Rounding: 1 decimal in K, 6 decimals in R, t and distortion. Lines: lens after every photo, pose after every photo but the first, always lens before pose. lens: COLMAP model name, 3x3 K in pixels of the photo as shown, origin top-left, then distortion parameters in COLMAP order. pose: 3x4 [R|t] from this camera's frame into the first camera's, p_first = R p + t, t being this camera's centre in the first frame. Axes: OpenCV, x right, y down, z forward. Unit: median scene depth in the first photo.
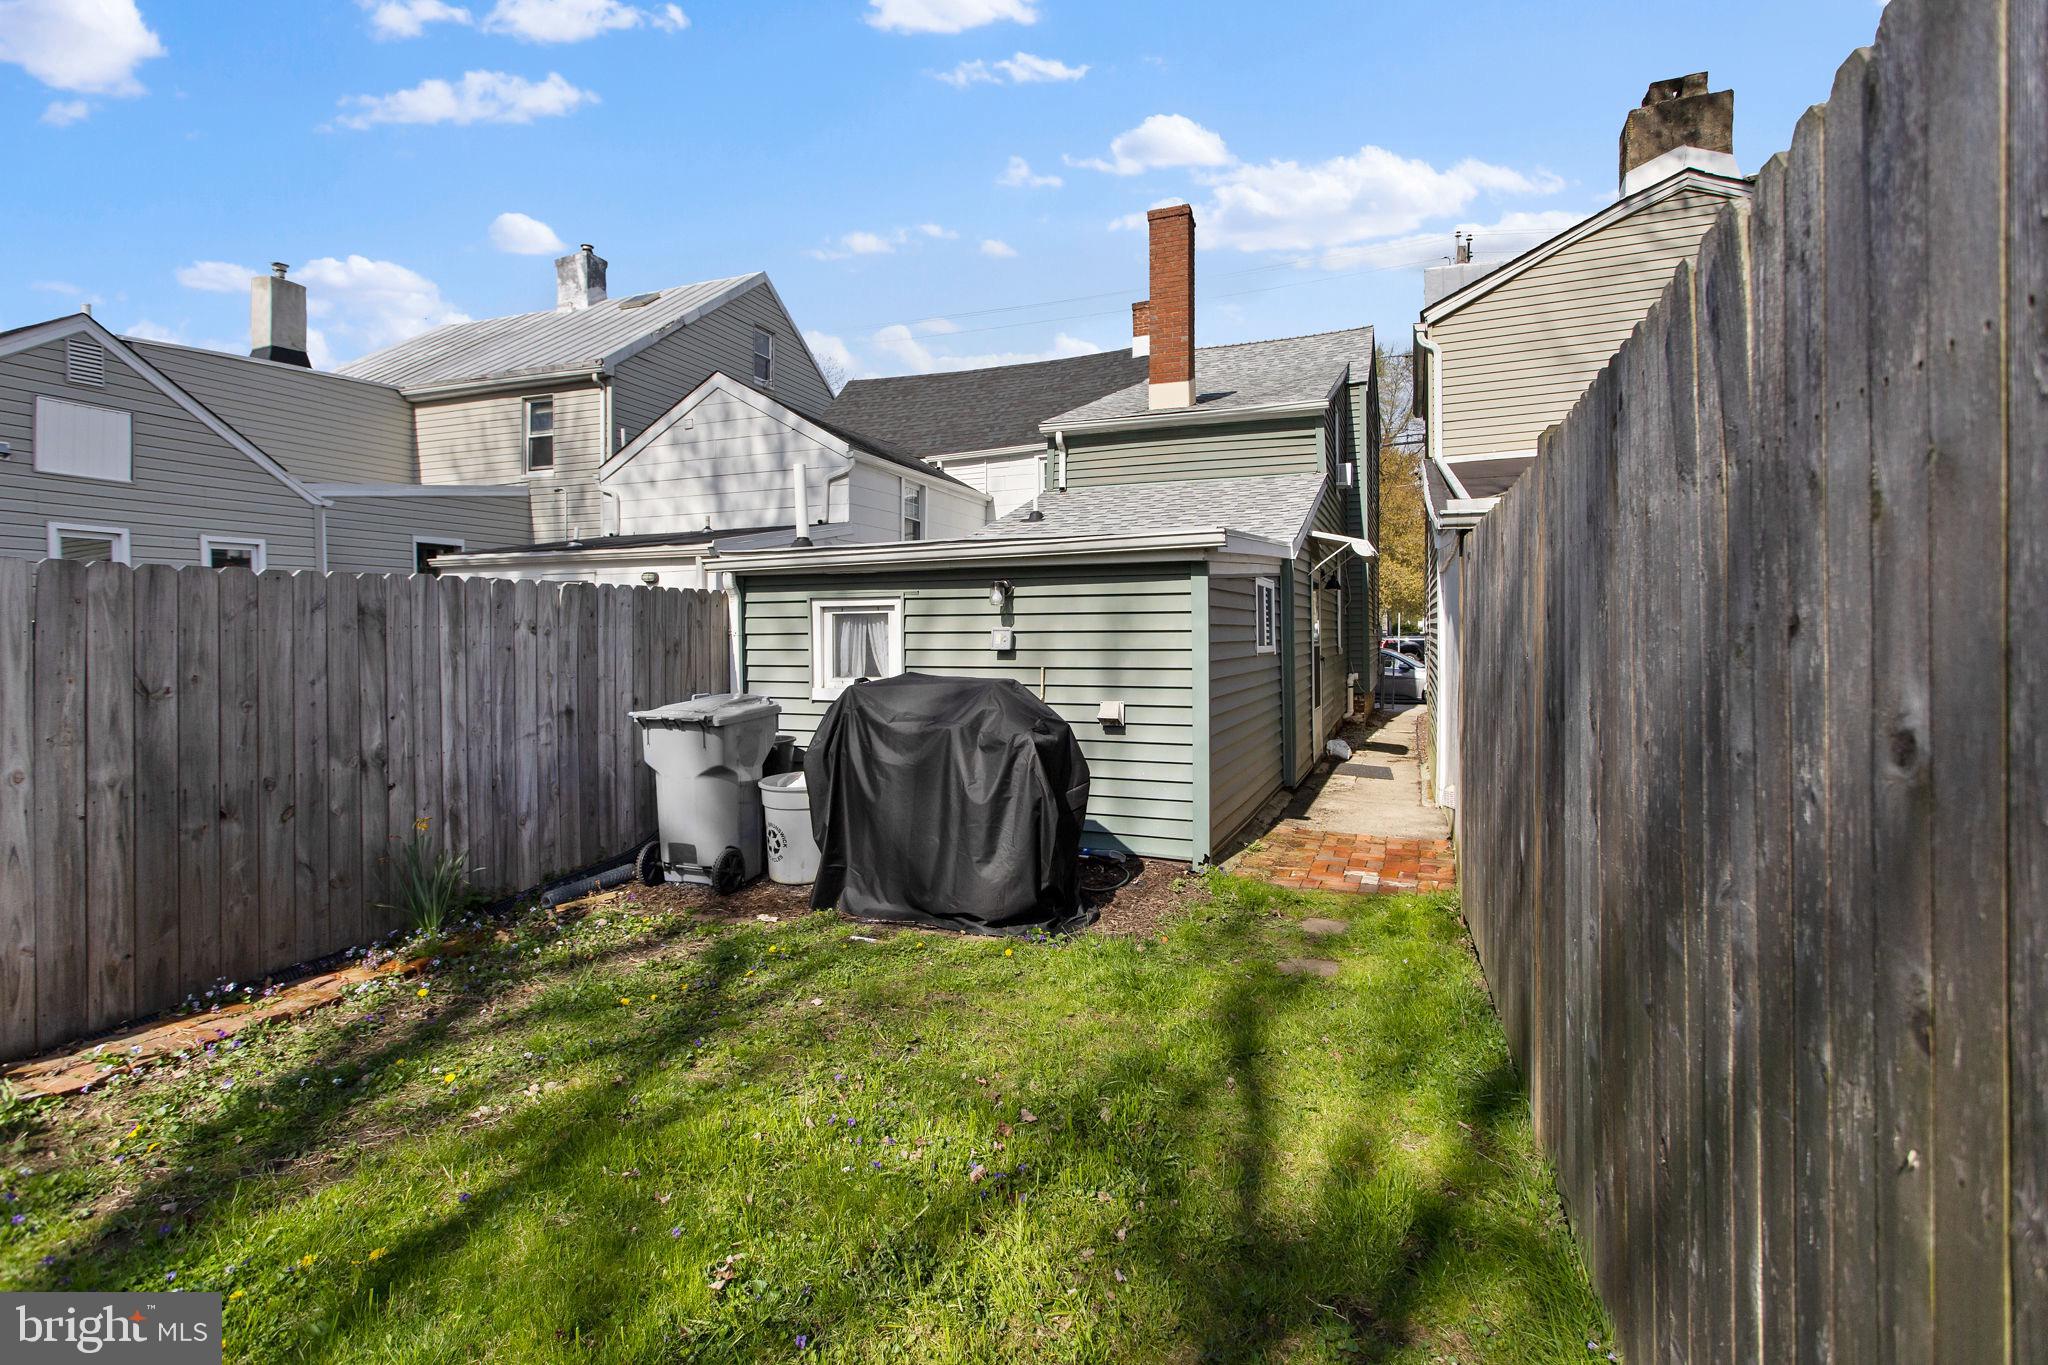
lens RADIAL K [[983.6, 0, 1017.5], [0, 983.6, 630.4], [0, 0, 1]] dist [0.003736, 0.000265]
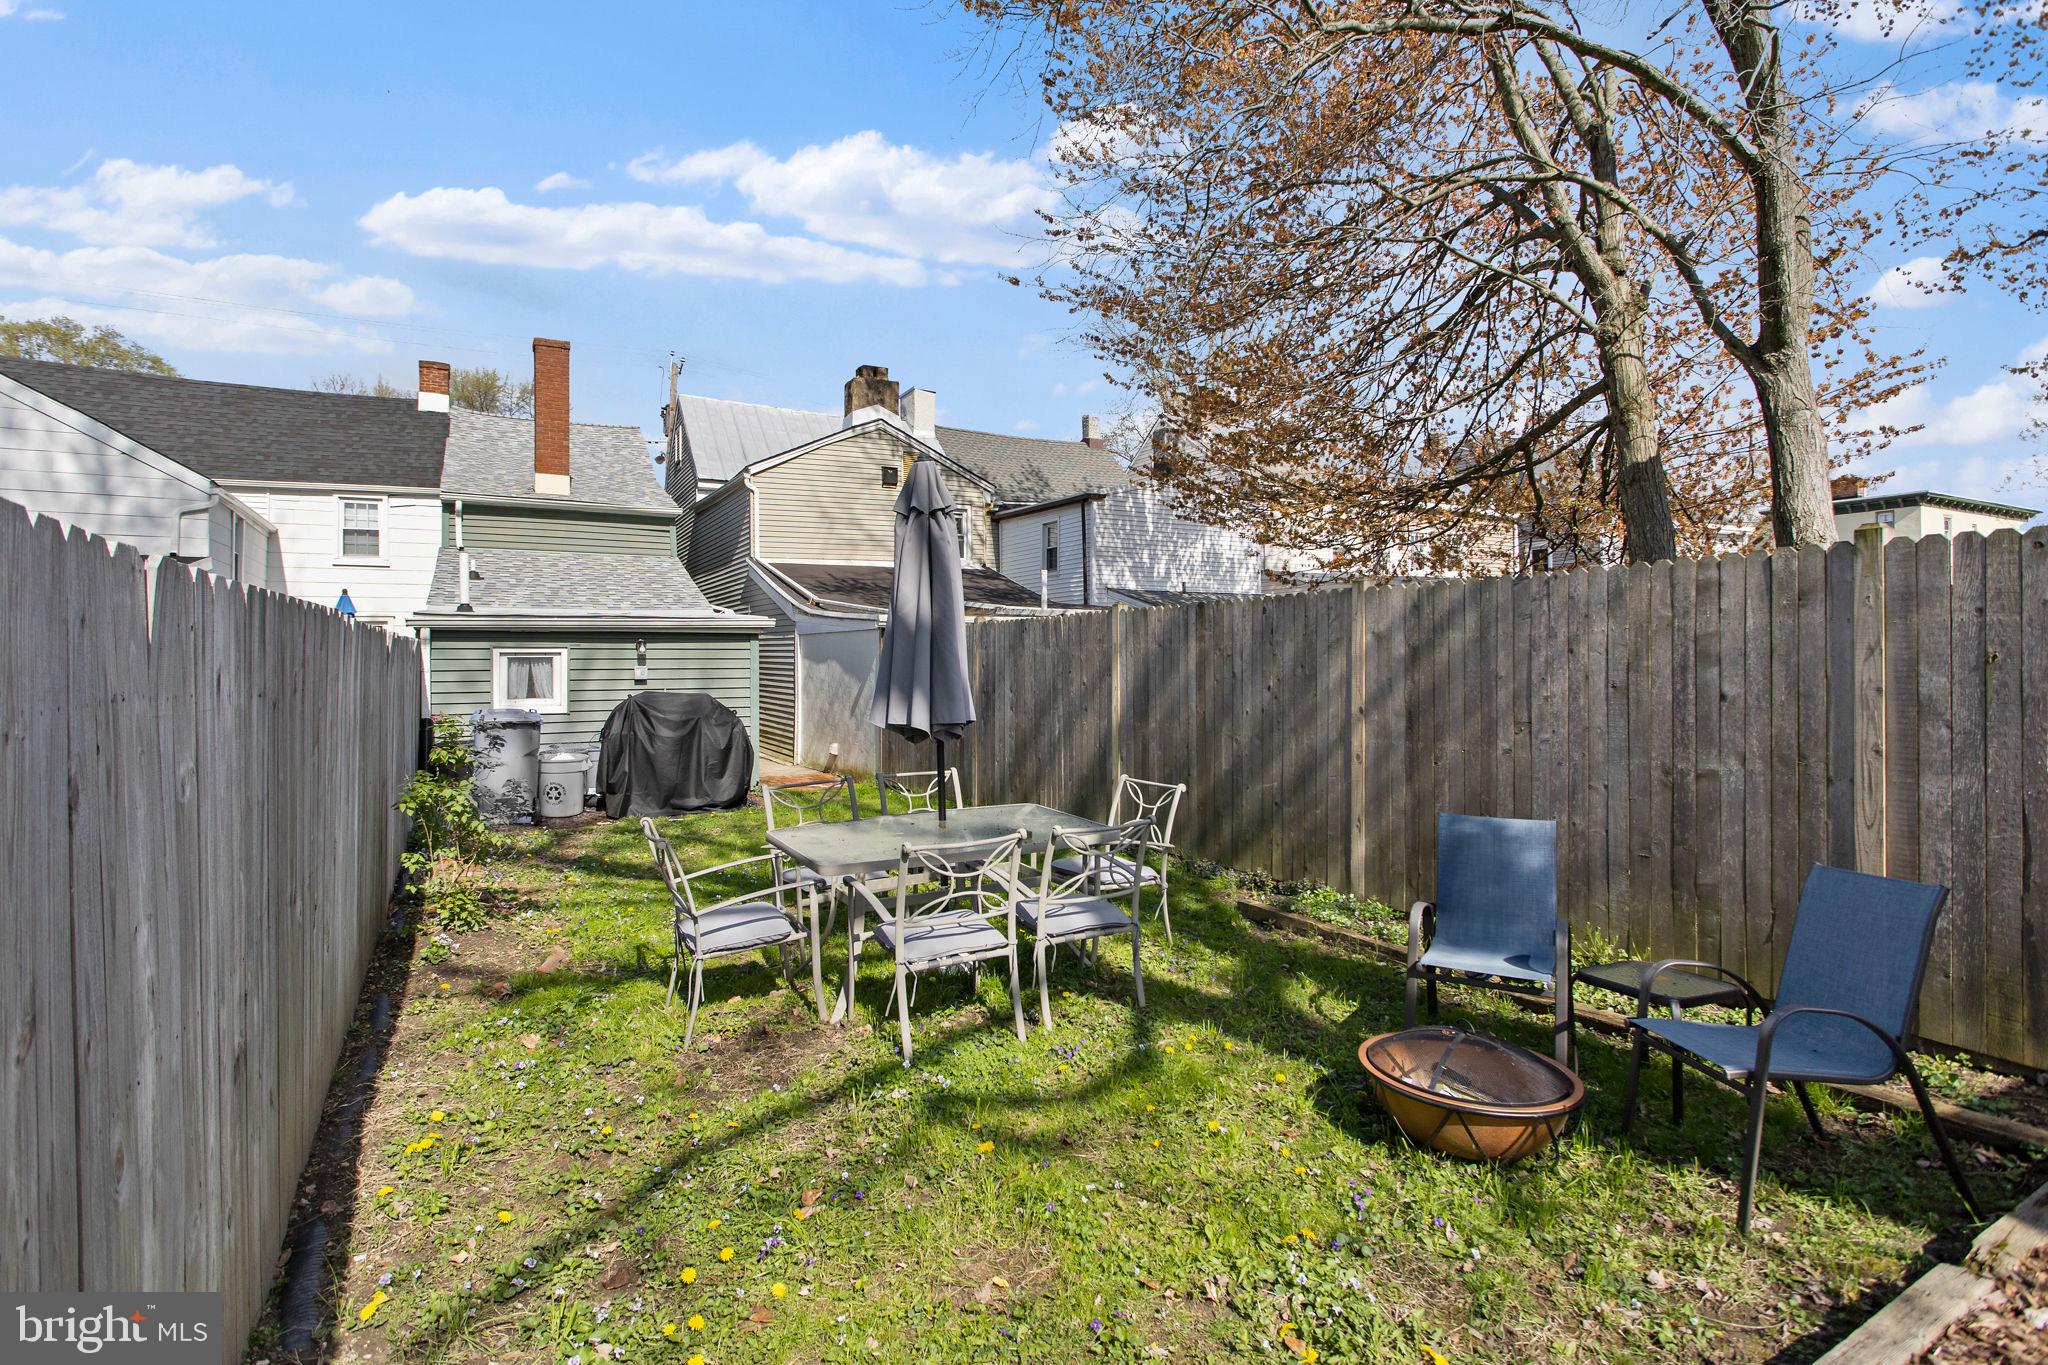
lens RADIAL K [[983.6, 0, 1017.5], [0, 983.6, 630.4], [0, 0, 1]] dist [0.003736, 0.000265]
pose [[0.647407, 0.024766, 0.761742, -0.563522], [-0.003050, 0.999548, -0.029906, -0.010185], [-0.762139, 0.017038, 0.647190, -0.400098]]
